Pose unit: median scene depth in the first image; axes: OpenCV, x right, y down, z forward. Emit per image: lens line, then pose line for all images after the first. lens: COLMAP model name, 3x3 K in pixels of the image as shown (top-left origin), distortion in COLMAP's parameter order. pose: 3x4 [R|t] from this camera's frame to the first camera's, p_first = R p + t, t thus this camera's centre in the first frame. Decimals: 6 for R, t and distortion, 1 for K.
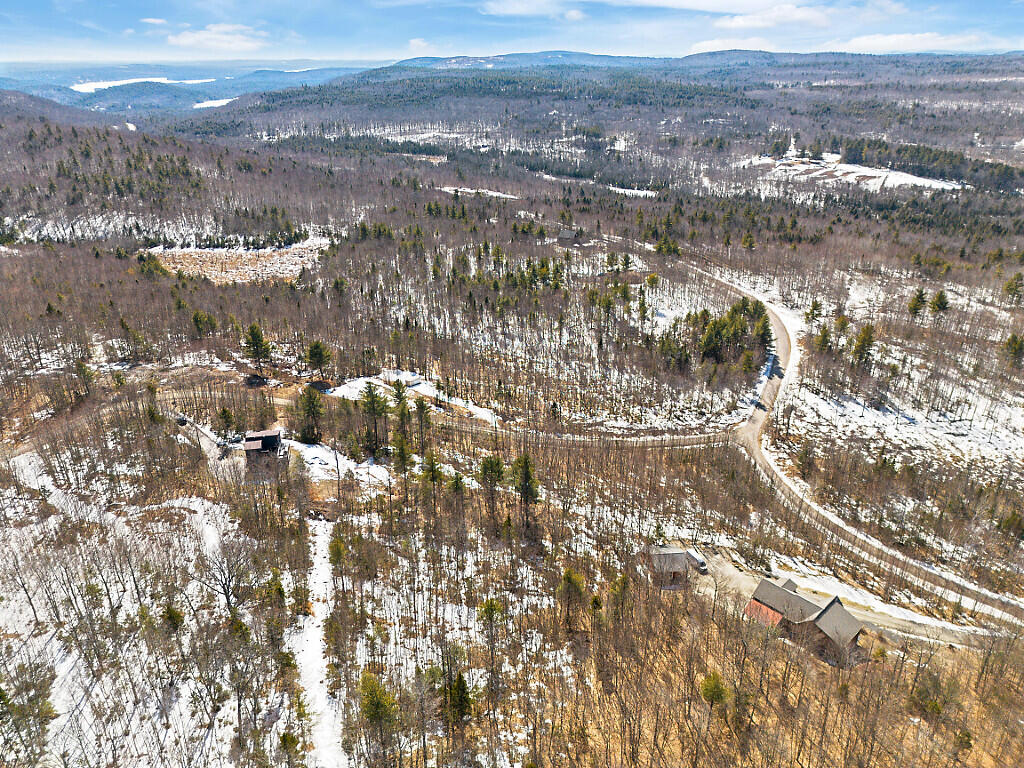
lens RADIAL K [[713.0, 0, 512.0], [0, 713.0, 384.0], [0, 0, 1]] dist [0.068447, -0.059707]
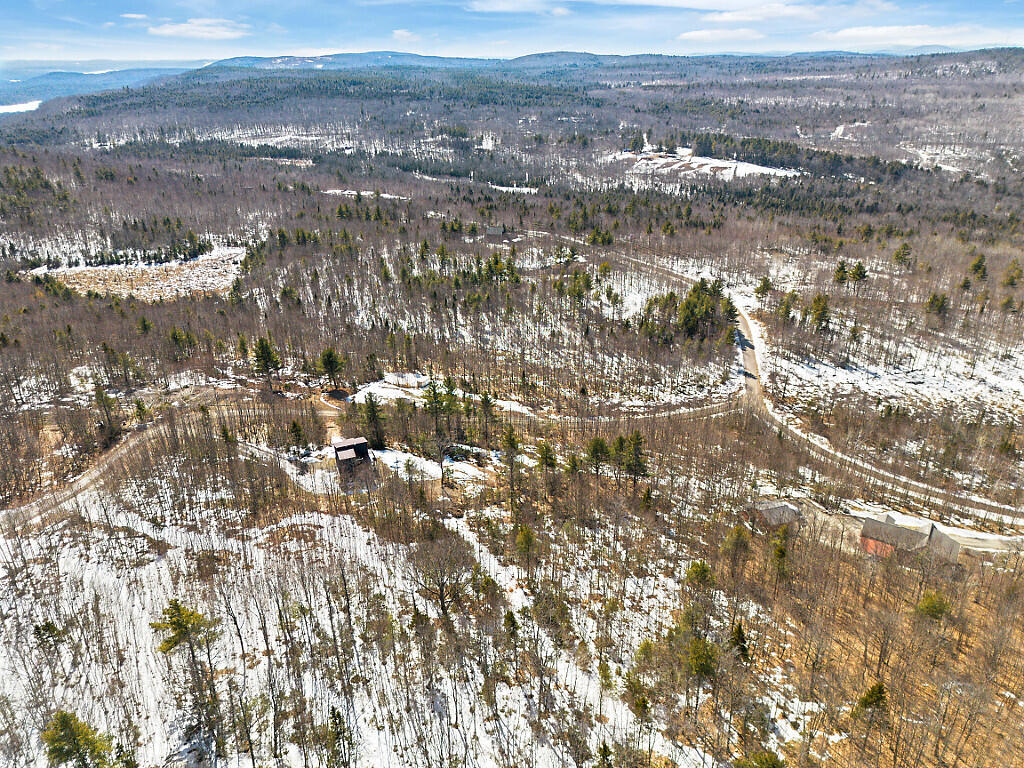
lens RADIAL K [[713.0, 0, 512.0], [0, 713.0, 384.0], [0, 0, 1]] dist [0.068447, -0.059707]
pose [[0.975554, -0.092488, 0.199352, -0.073872], [0.092696, 0.995660, 0.008310, 0.000700], [-0.199255, 0.010372, 0.979893, 0.001301]]
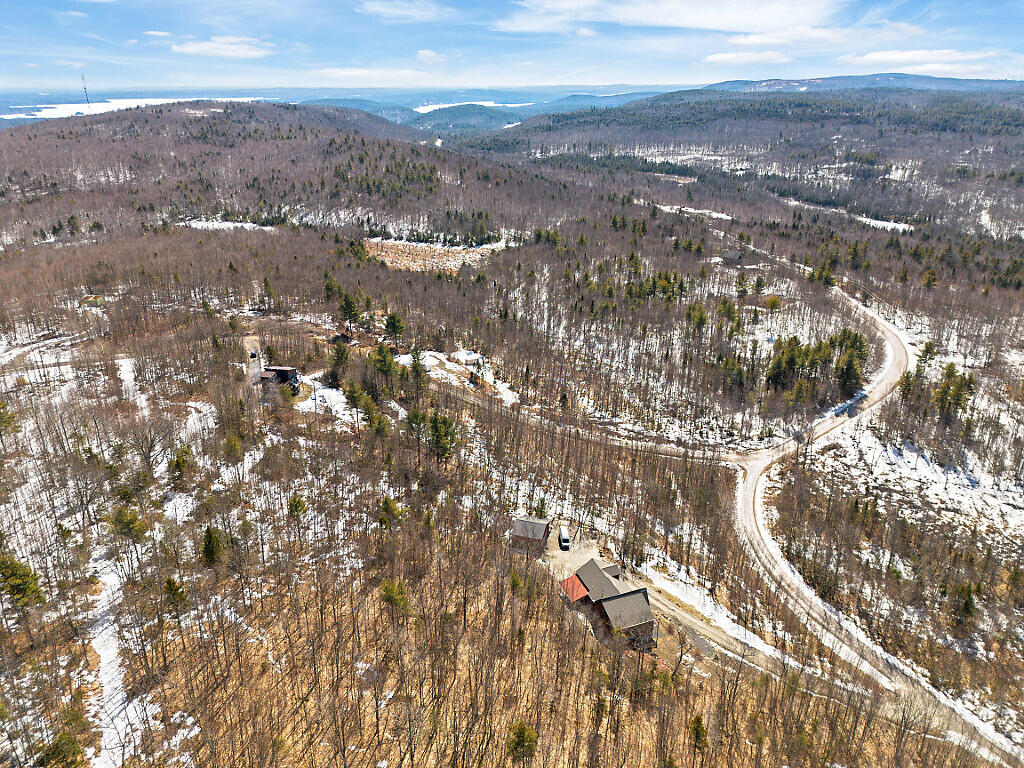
lens RADIAL K [[721.5, 0, 512.0], [0, 721.5, 384.0], [0, 0, 1]] dist [0.084389, -0.089314]
pose [[0.922753, 0.151098, -0.354537, 0.108087], [-0.162742, 0.986664, -0.003067, 0.008223], [0.349346, 0.060528, 0.935037, -0.005955]]
